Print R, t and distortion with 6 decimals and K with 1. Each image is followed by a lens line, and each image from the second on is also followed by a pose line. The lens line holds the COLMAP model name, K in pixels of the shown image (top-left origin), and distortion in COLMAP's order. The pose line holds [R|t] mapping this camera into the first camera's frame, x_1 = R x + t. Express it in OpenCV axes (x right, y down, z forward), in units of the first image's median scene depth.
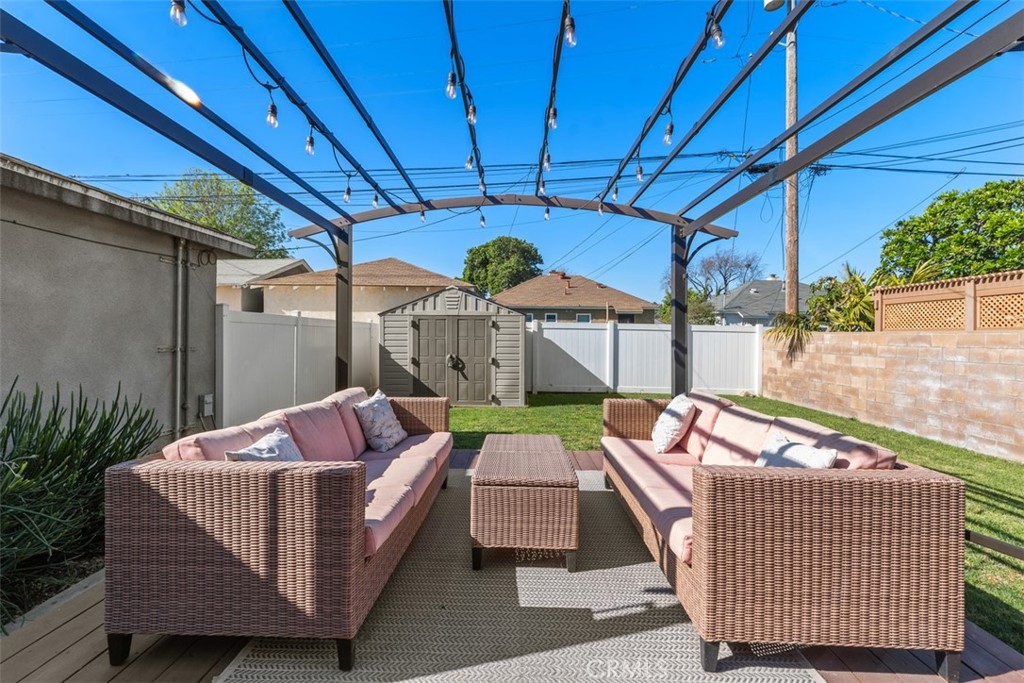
lens RADIAL K [[466.8, 0, 512.4], [0, 466.8, 336.2], [0, 0, 1]] dist [0.003323, 0.000358]
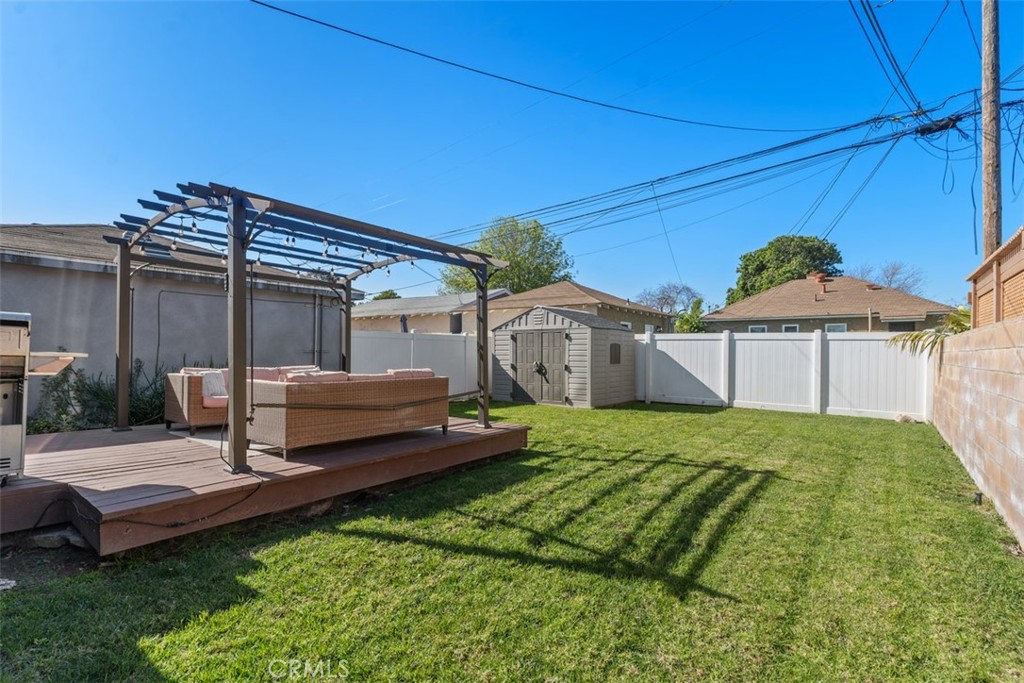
lens RADIAL K [[488.9, 0, 512.0], [0, 488.9, 350.2], [0, 0, 1]] dist [-0.001562, -0.000102]
pose [[0.803648, -0.004894, -0.595085, 0.574933], [-0.000986, 0.999954, -0.009555, 0.021115], [0.595104, 0.008266, 0.803606, -0.066271]]
